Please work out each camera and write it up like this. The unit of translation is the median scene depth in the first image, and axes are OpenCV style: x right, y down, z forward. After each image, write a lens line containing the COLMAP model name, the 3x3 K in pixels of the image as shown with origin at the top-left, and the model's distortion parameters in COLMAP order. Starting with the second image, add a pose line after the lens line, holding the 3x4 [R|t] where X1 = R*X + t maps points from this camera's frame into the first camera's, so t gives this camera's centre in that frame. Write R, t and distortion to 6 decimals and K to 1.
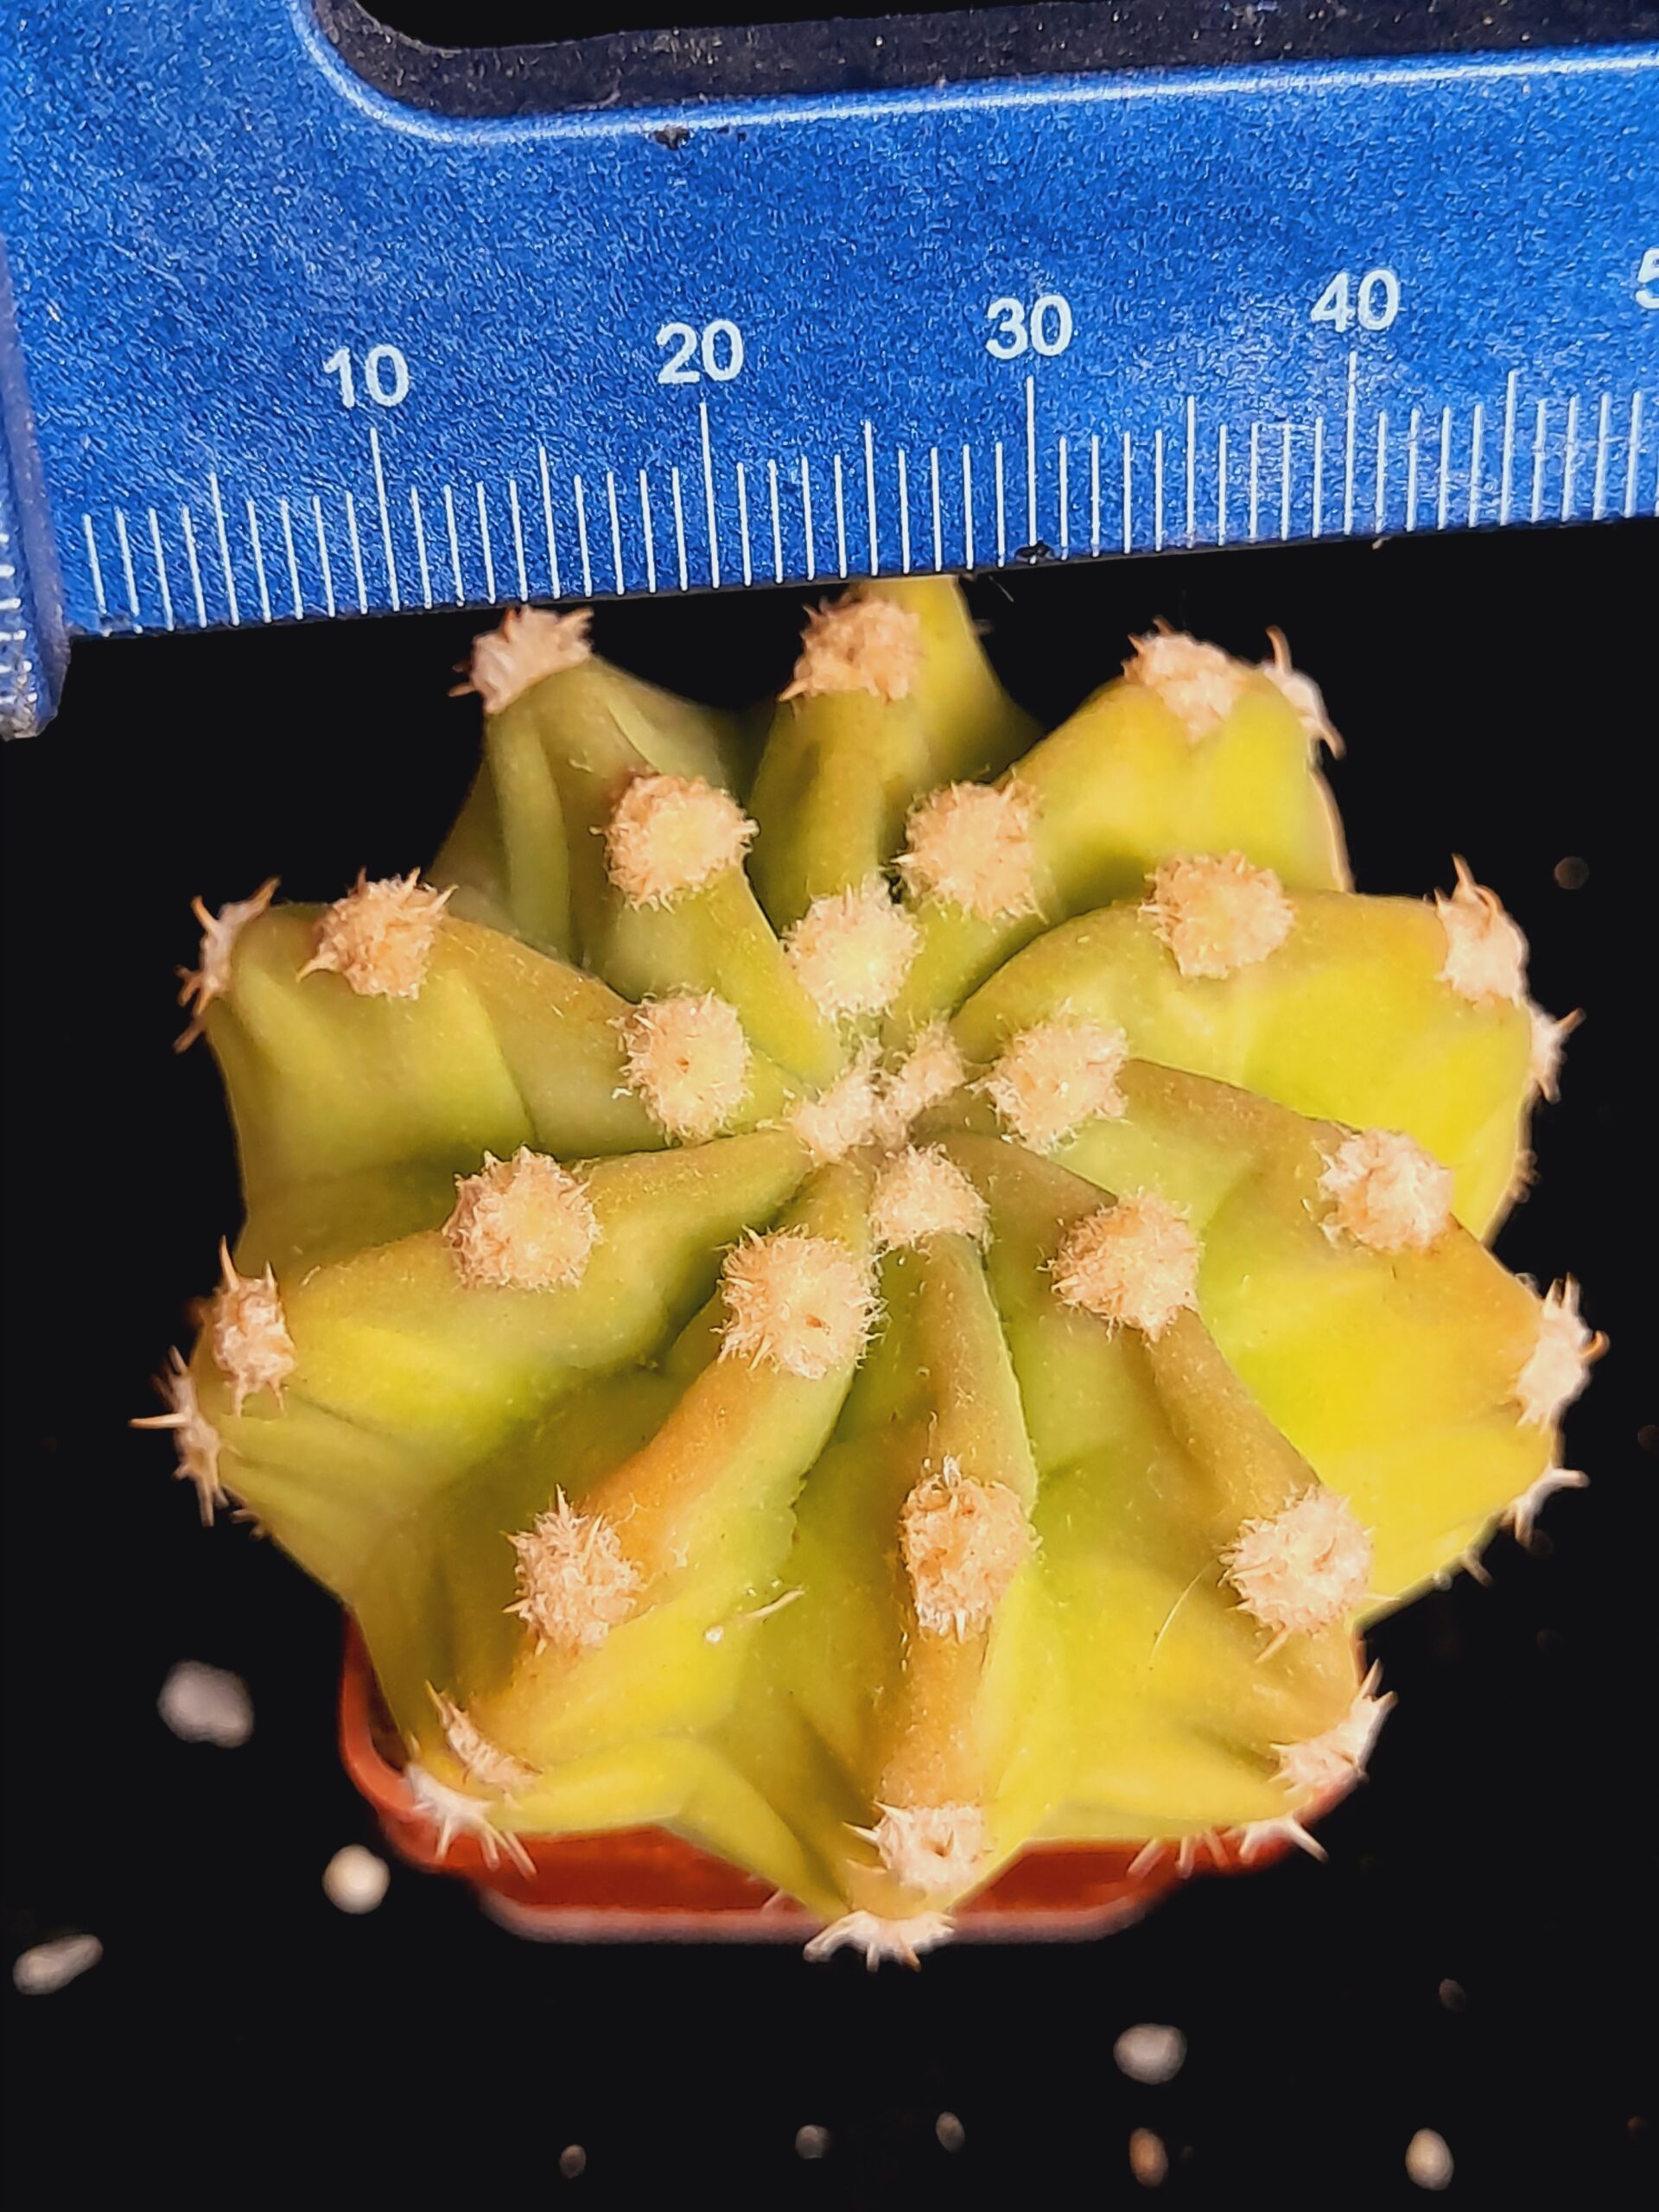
lens RADIAL K [[3462.7, 0, 843.4], [0, 3462.7, 1065.7], [0, 0, 1]] dist [0.059429, 0.000000]
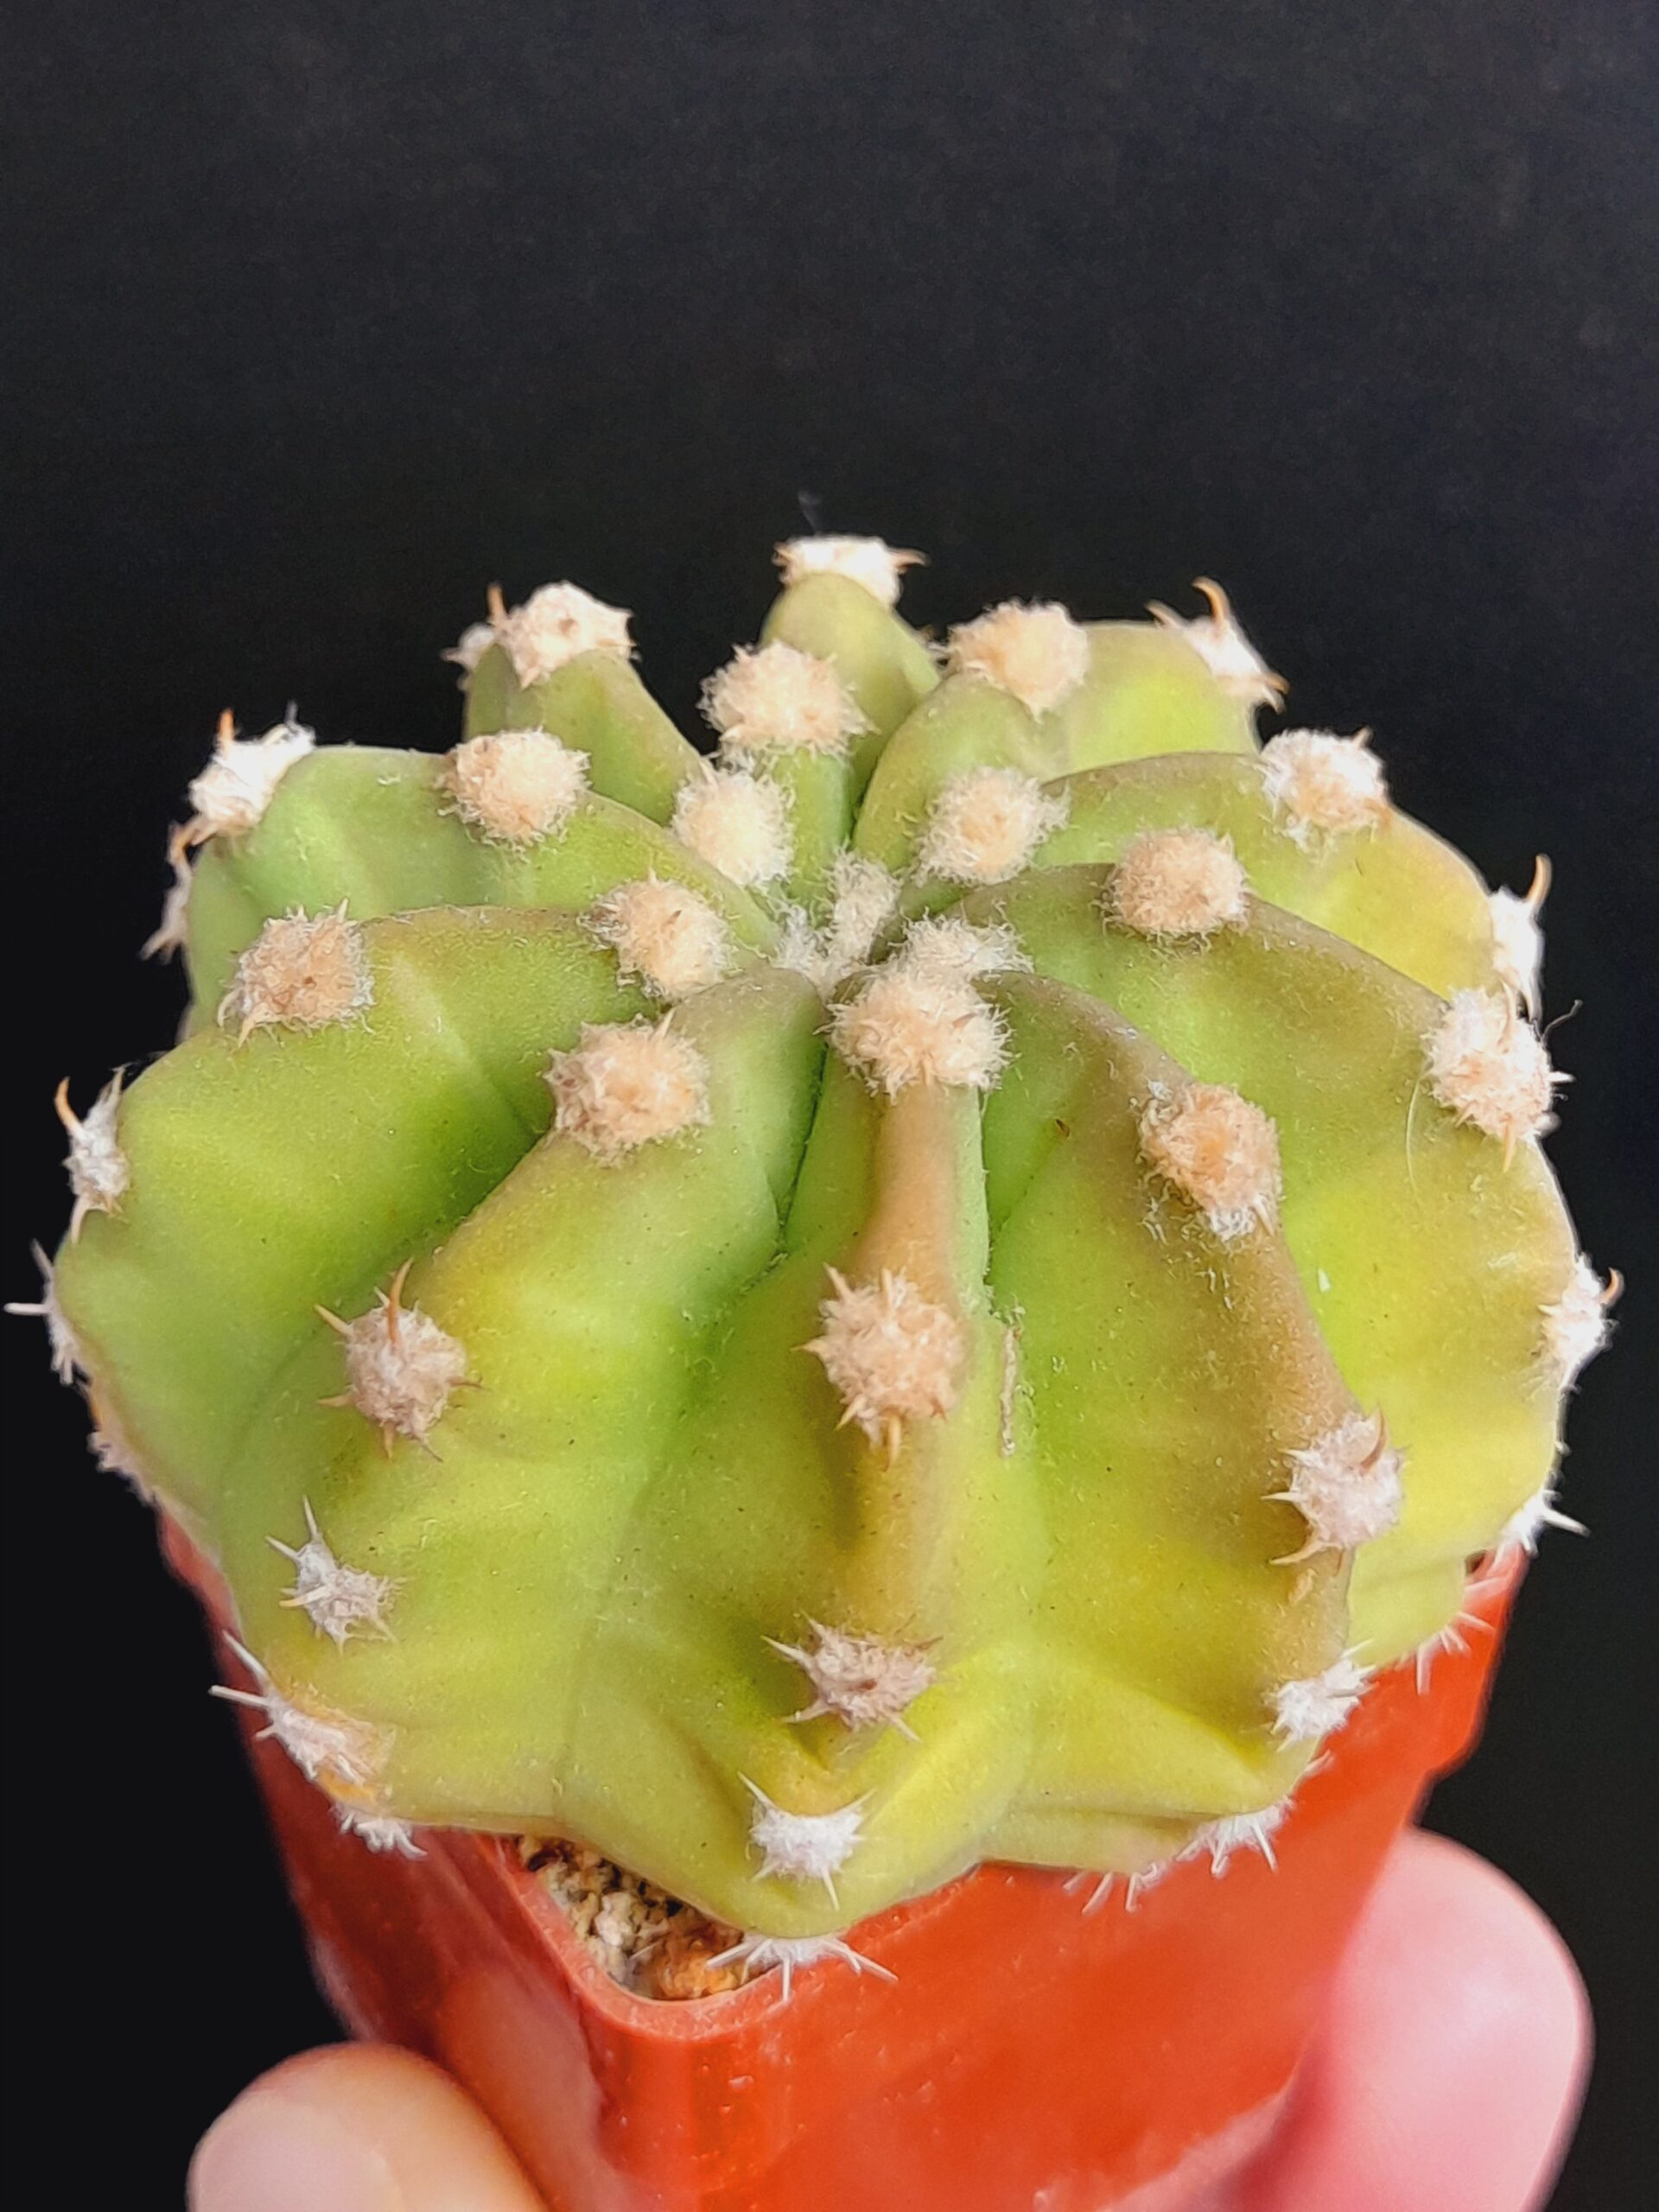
lens RADIAL K [[3462.7, 0, 814.0], [0, 3462.7, 1103.0], [0, 0, 1]] dist [0.059429, 0.000000]
pose [[0.829900, -0.383814, 0.404911, -0.403325], [0.512031, 0.812197, -0.279571, 0.314056], [-0.221564, 0.439343, 0.870567, 0.192863]]
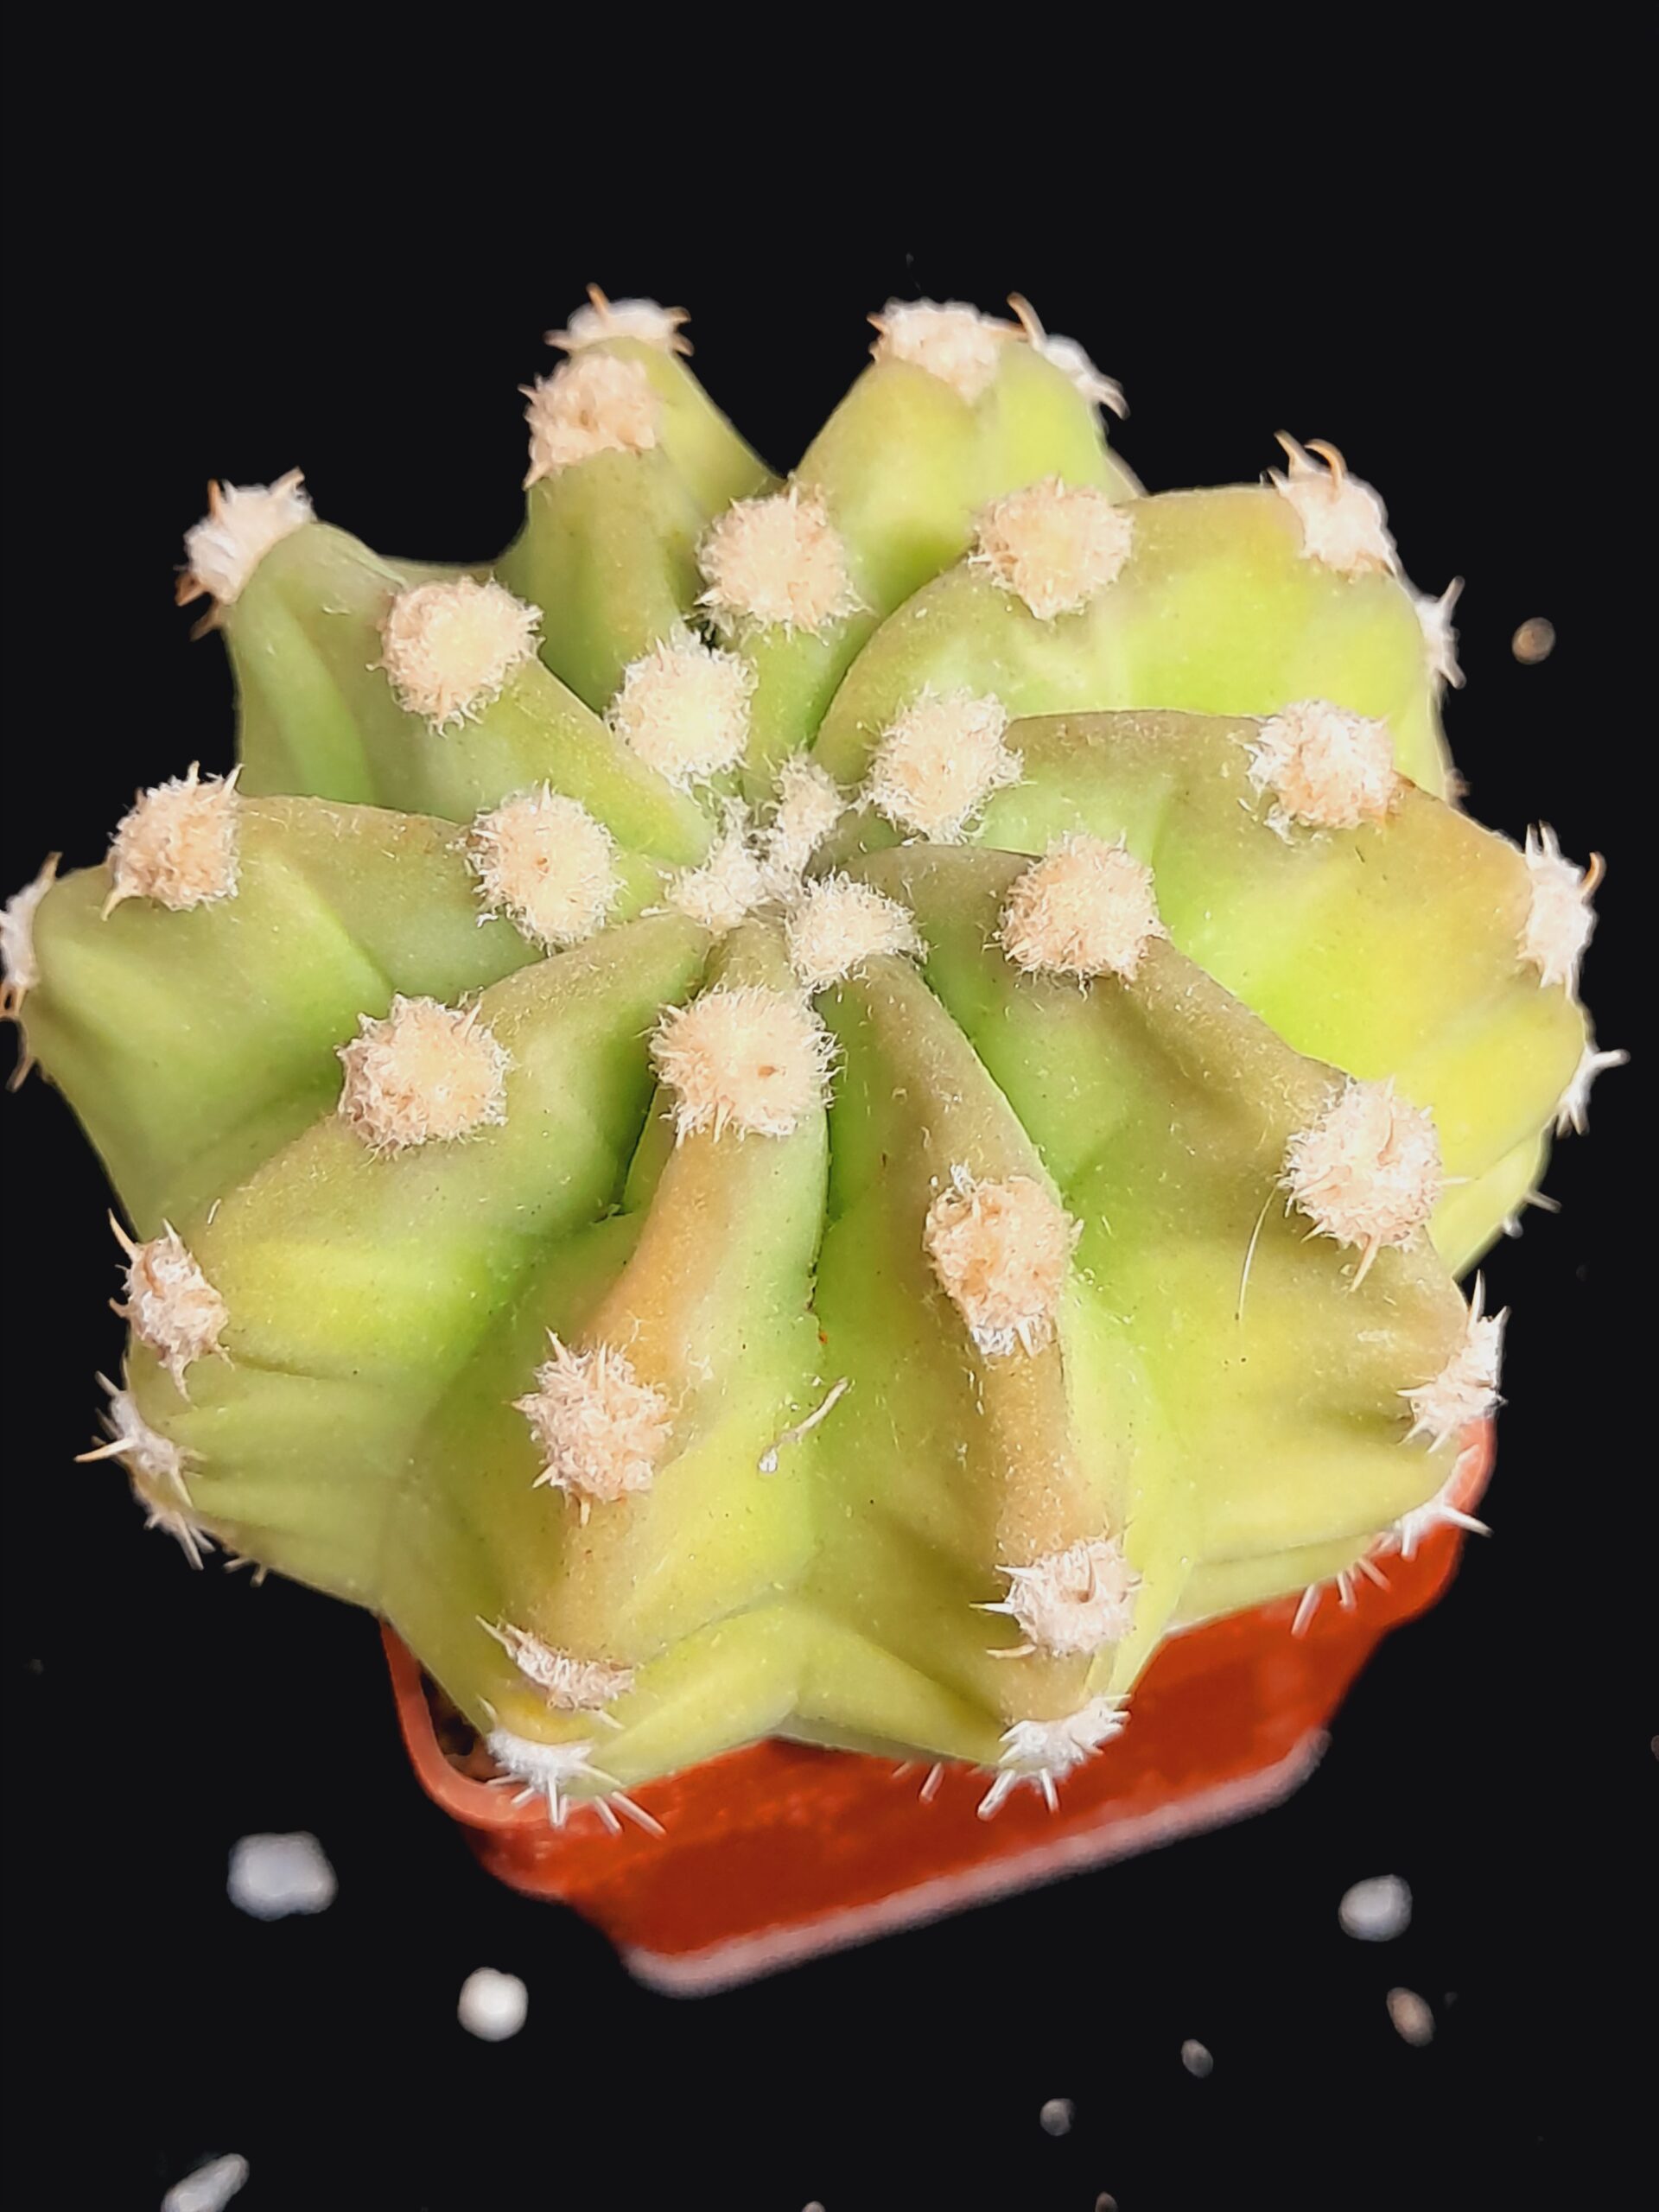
lens RADIAL K [[3462.7, 0, 843.0], [0, 3462.7, 1092.7], [0, 0, 1]] dist [0.059429, 0.000000]
pose [[0.950722, -0.306882, 0.044178, -0.029013], [0.309251, 0.948806, -0.064279, 0.135247], [-0.022190, 0.074774, 0.996954, 0.102051]]
